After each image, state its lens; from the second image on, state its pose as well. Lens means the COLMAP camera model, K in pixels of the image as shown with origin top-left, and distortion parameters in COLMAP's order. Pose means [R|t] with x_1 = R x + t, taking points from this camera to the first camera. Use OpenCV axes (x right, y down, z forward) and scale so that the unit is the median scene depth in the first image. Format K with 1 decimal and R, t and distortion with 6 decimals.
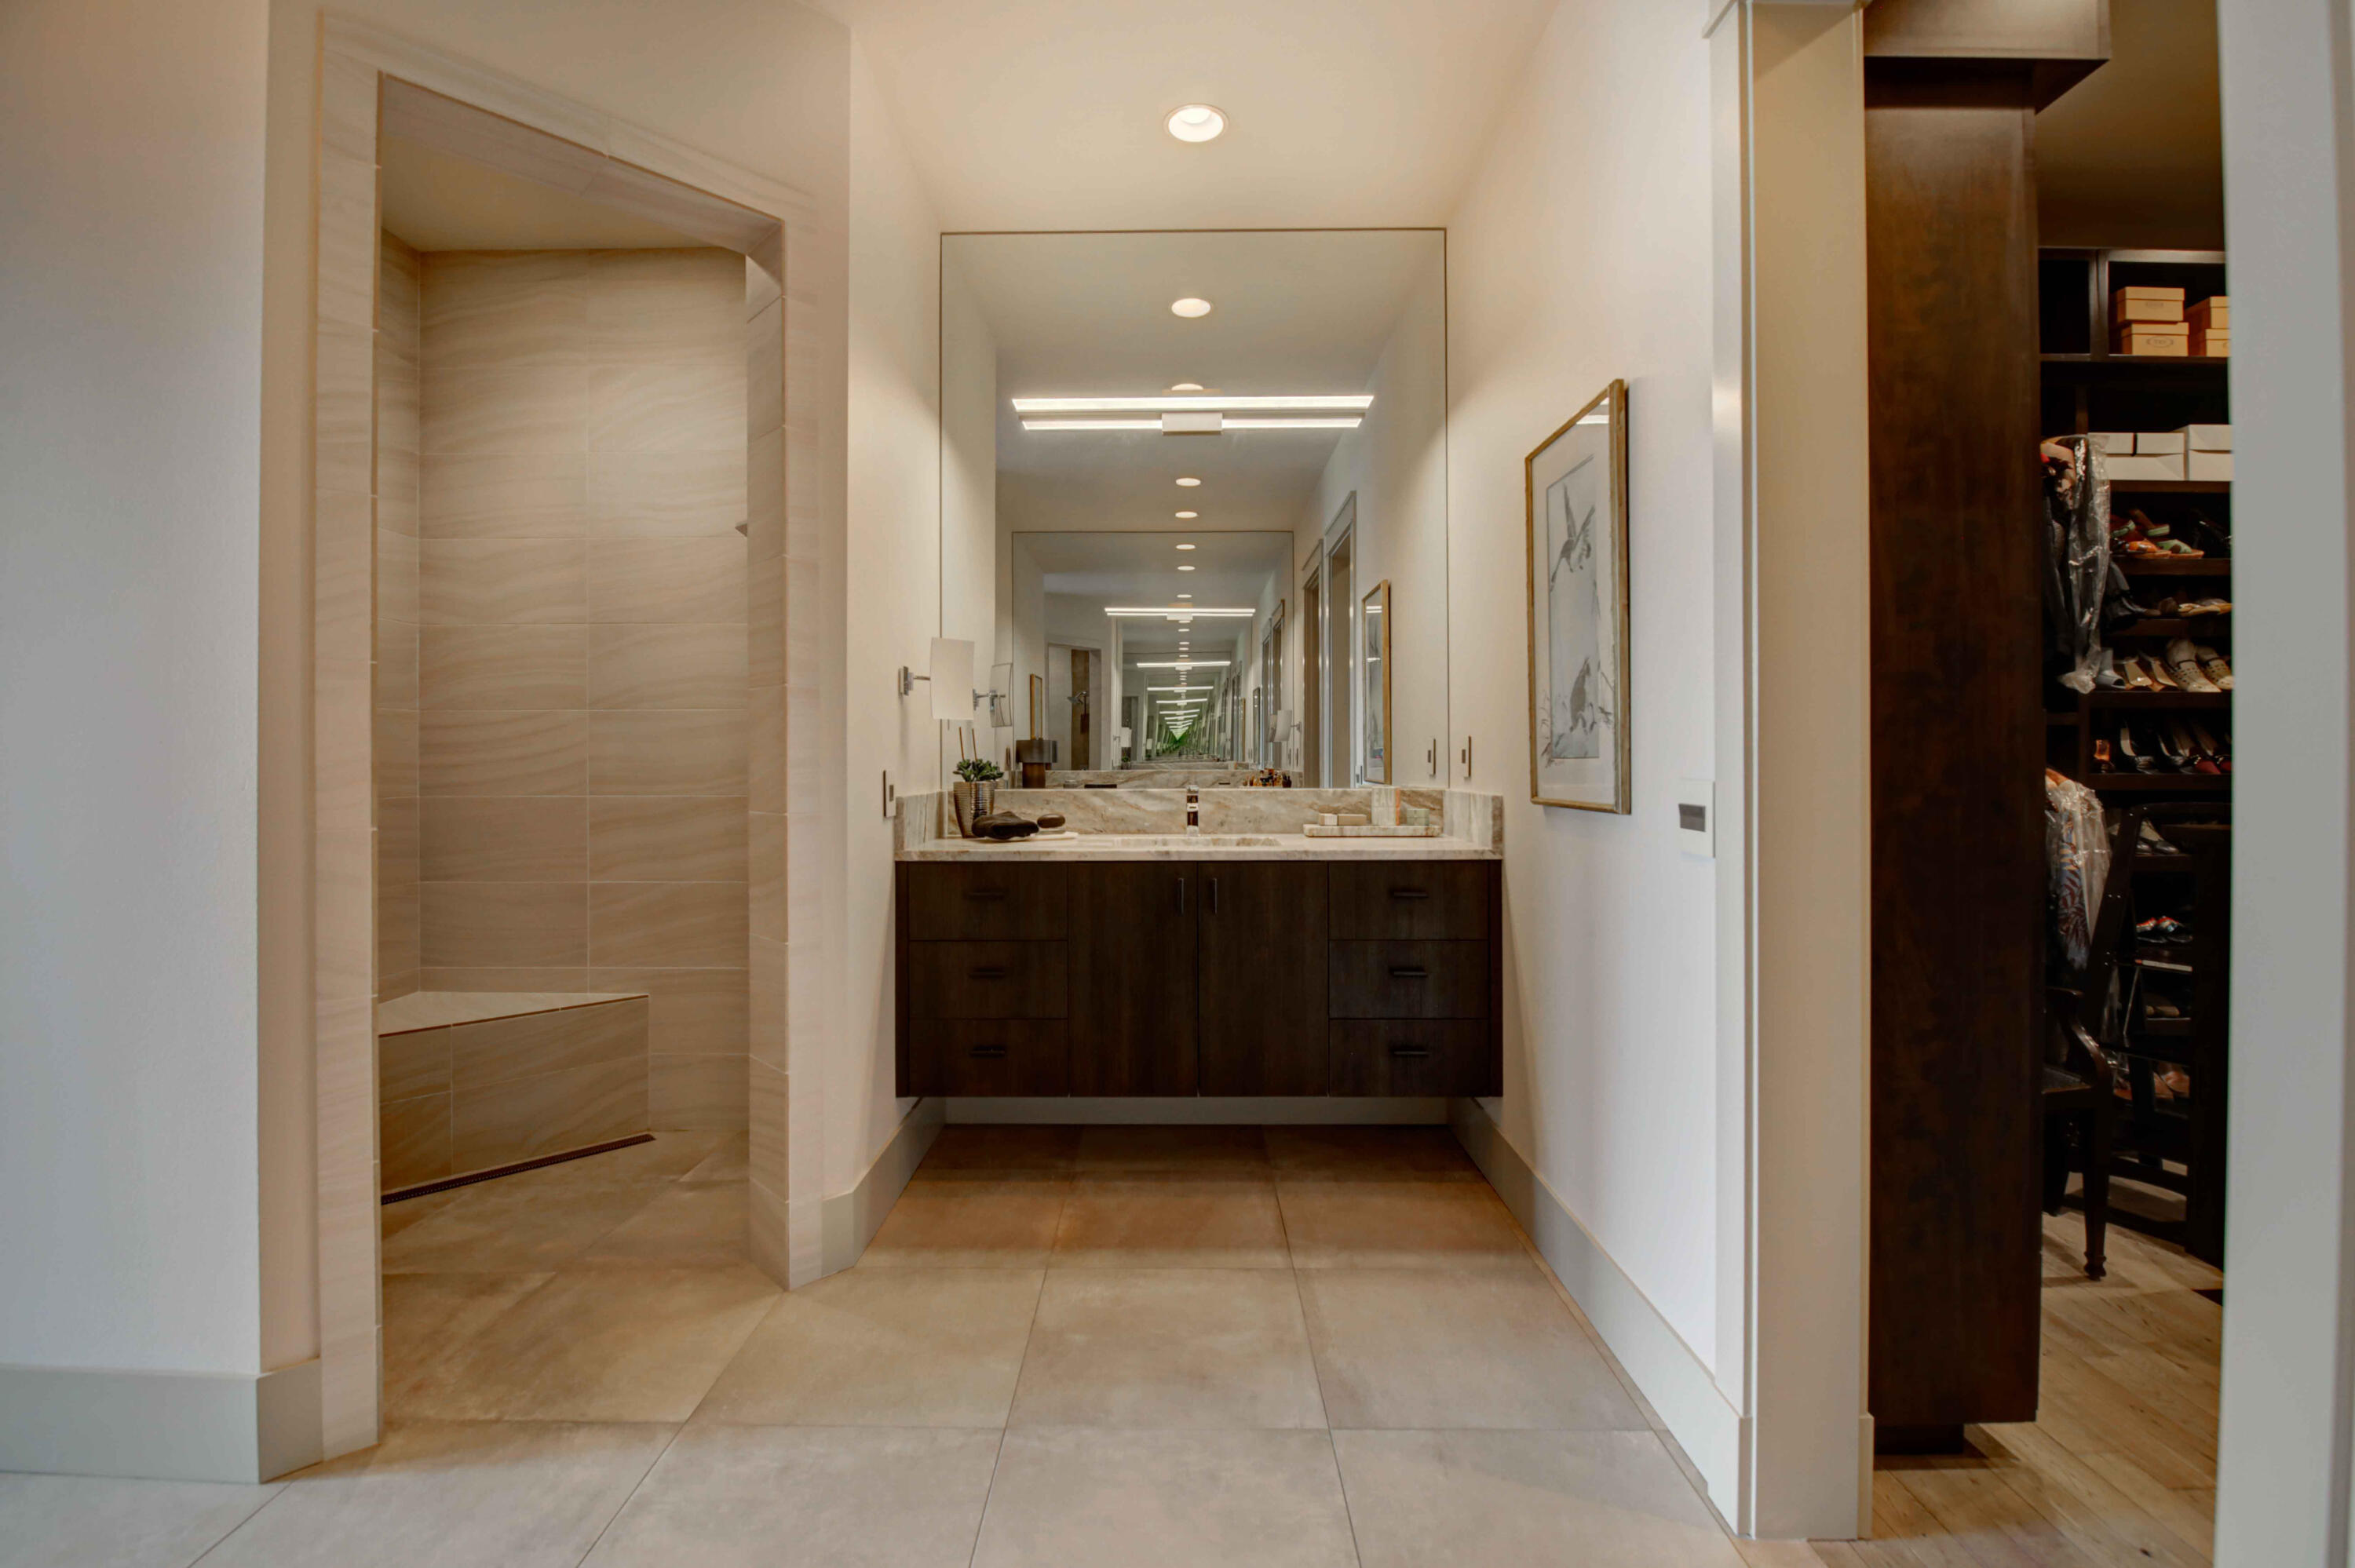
lens RADIAL K [[1017.9, 0, 1164.9], [0, 1017.9, 765.1], [0, 0, 1]] dist [-0.010197, -0.000853]
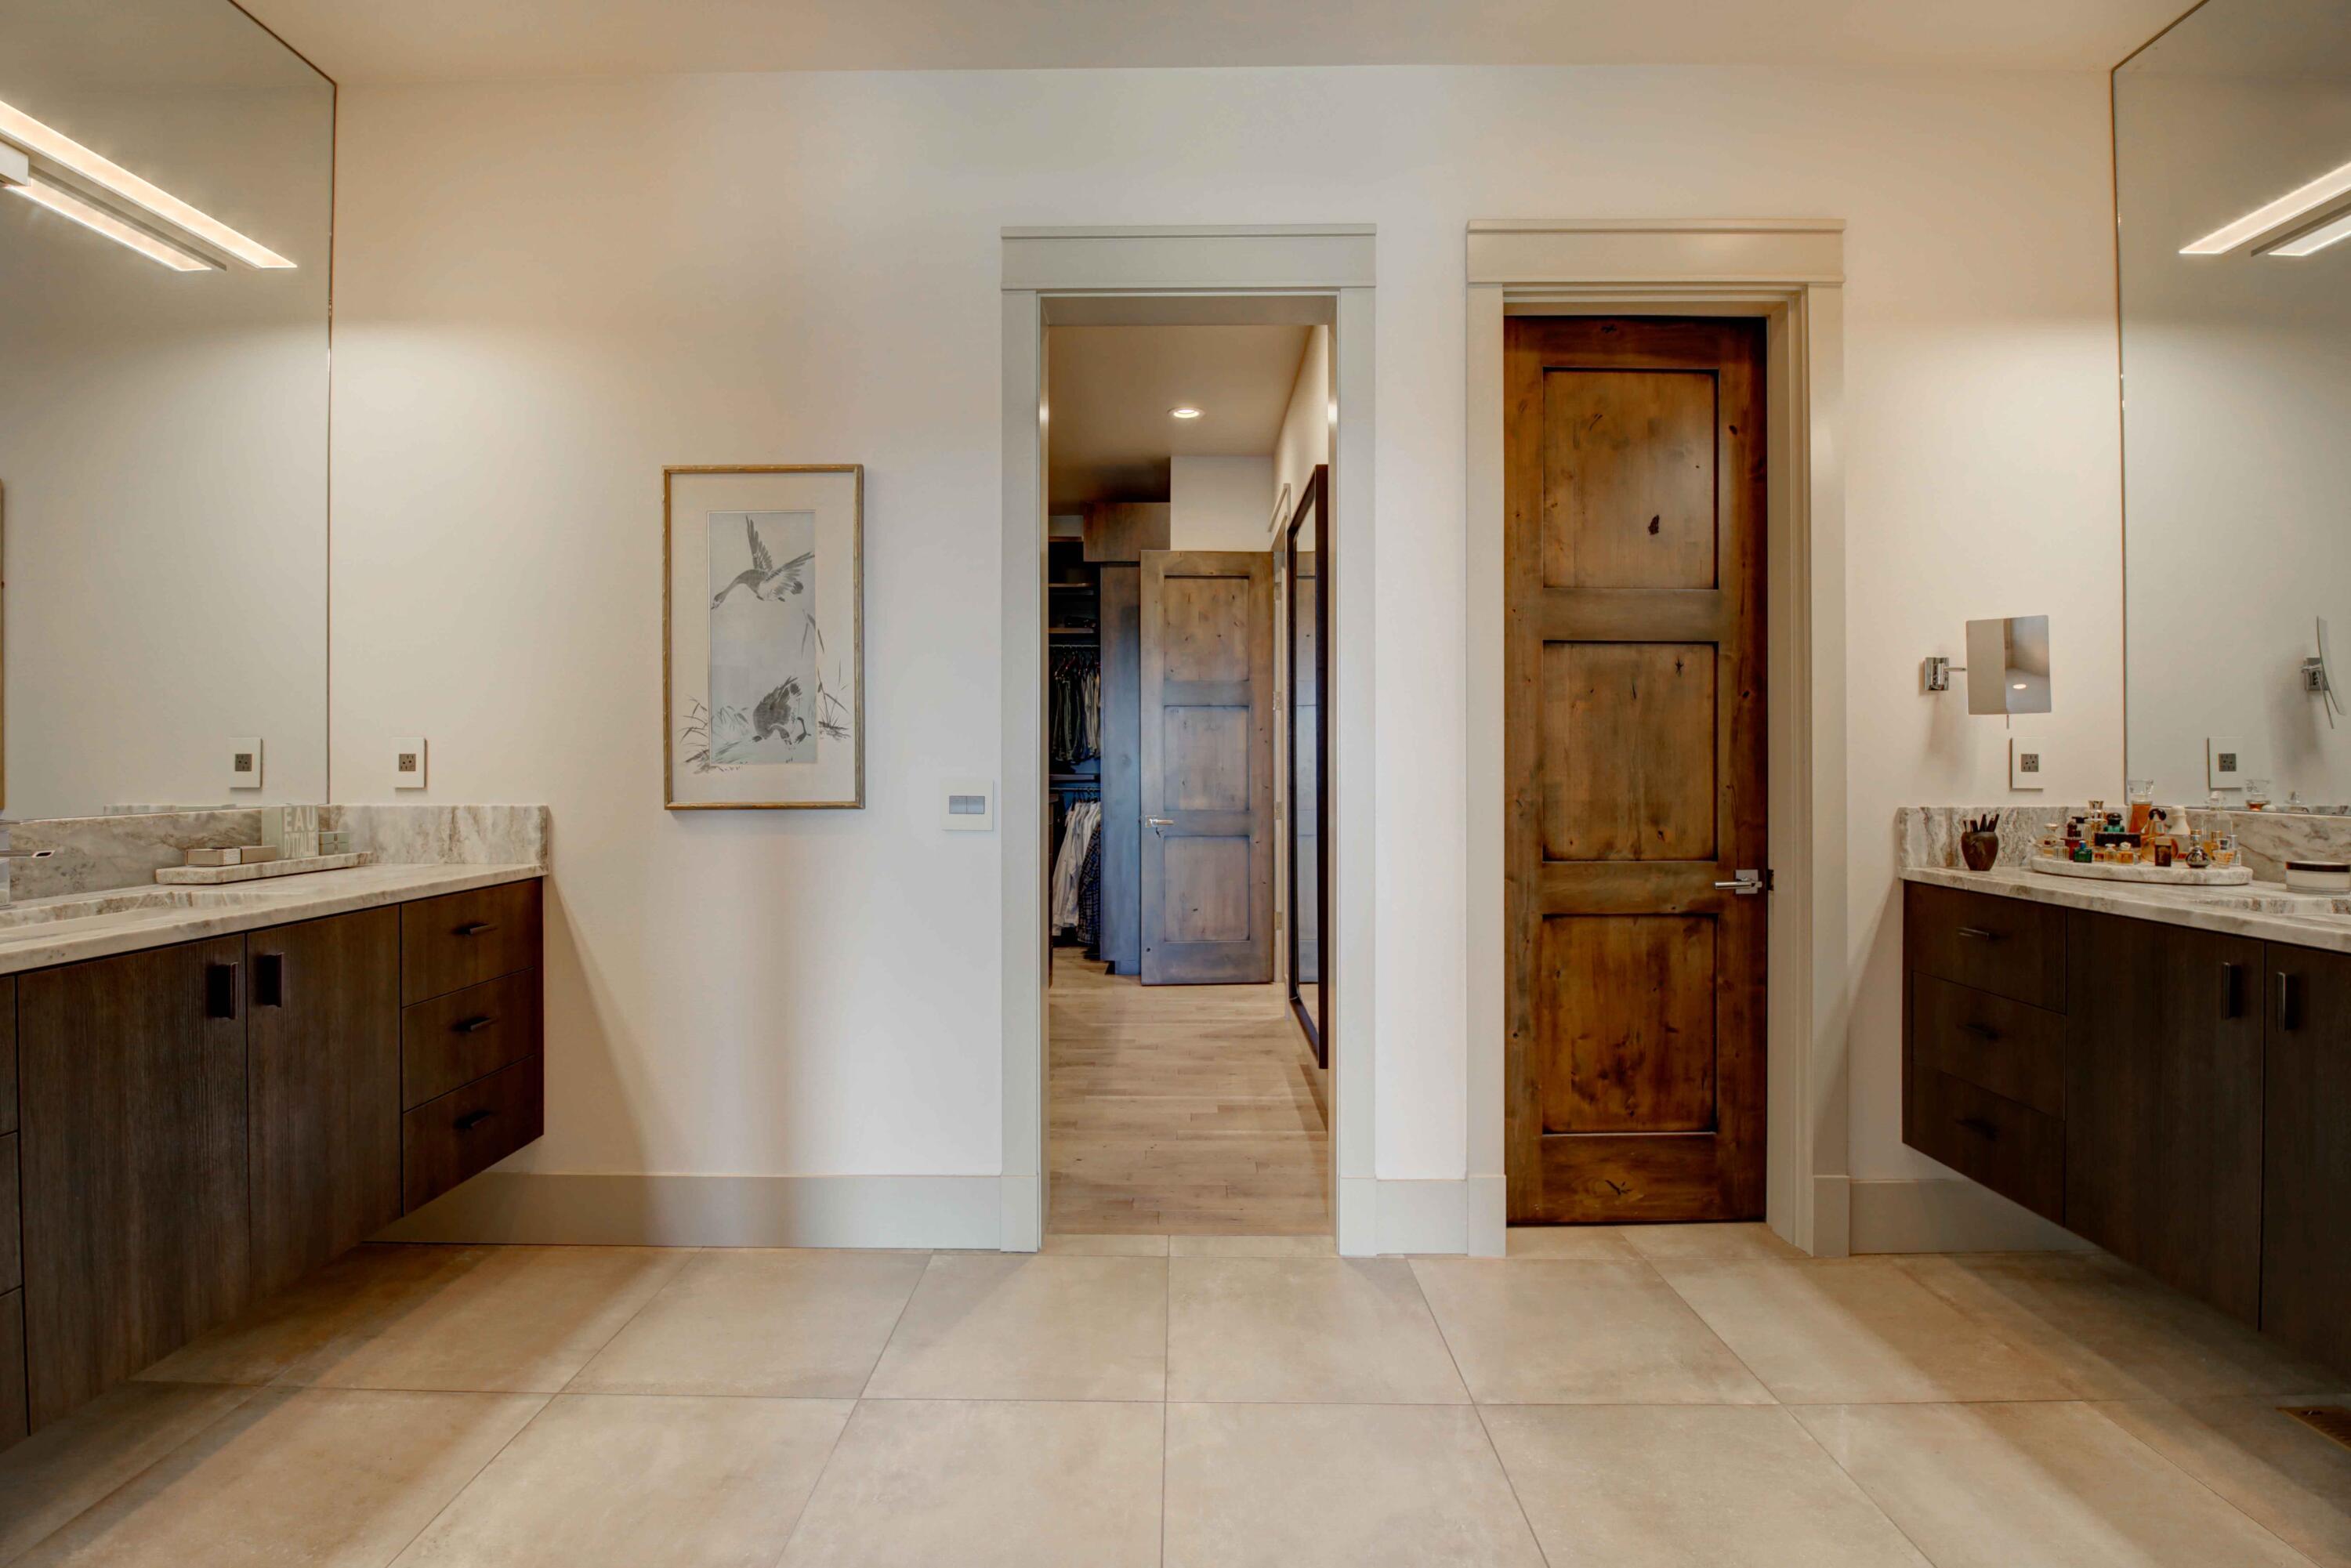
lens RADIAL K [[1016.2, 0, 1165.0], [0, 1016.2, 771.3], [0, 0, 1]] dist [-0.010197, -0.000853]
pose [[0.027351, -0.008520, 0.999590, -0.564874], [0.006841, 0.999942, 0.008336, -0.004735], [-0.999602, 0.006610, 0.027408, 0.416568]]
